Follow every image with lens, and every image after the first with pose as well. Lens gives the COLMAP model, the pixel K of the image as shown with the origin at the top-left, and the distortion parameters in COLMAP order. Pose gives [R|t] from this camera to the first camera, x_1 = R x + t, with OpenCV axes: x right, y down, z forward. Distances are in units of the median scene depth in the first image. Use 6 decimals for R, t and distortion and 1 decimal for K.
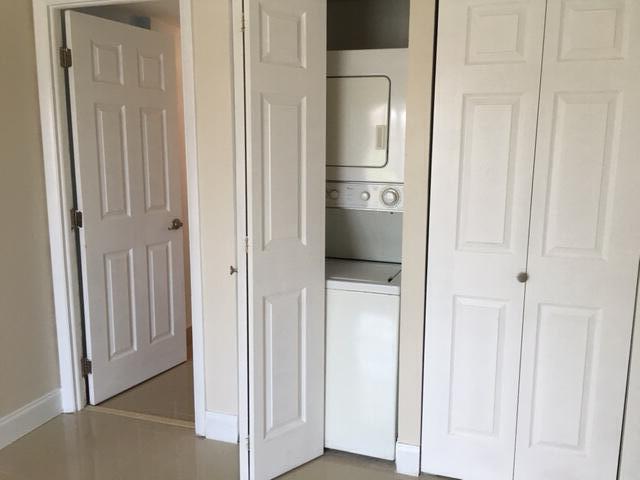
lens RADIAL K [[546.9, 0, 323.6], [0, 546.9, 234.8], [0, 0, 1]] dist [0.080965, -0.105165]
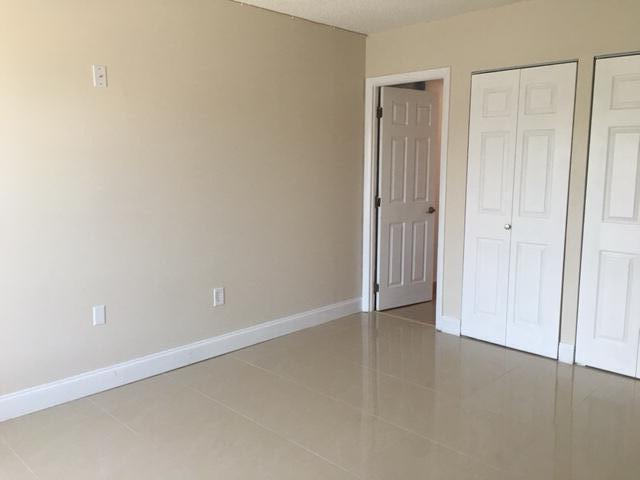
lens RADIAL K [[546.9, 0, 323.6], [0, 546.9, 241.2], [0, 0, 1]] dist [0.080965, -0.105165]
pose [[0.899923, 0.058810, -0.432064, 0.160944], [-0.067500, 0.997708, -0.004790, 0.113391], [0.430792, 0.033475, 0.901830, -0.635930]]
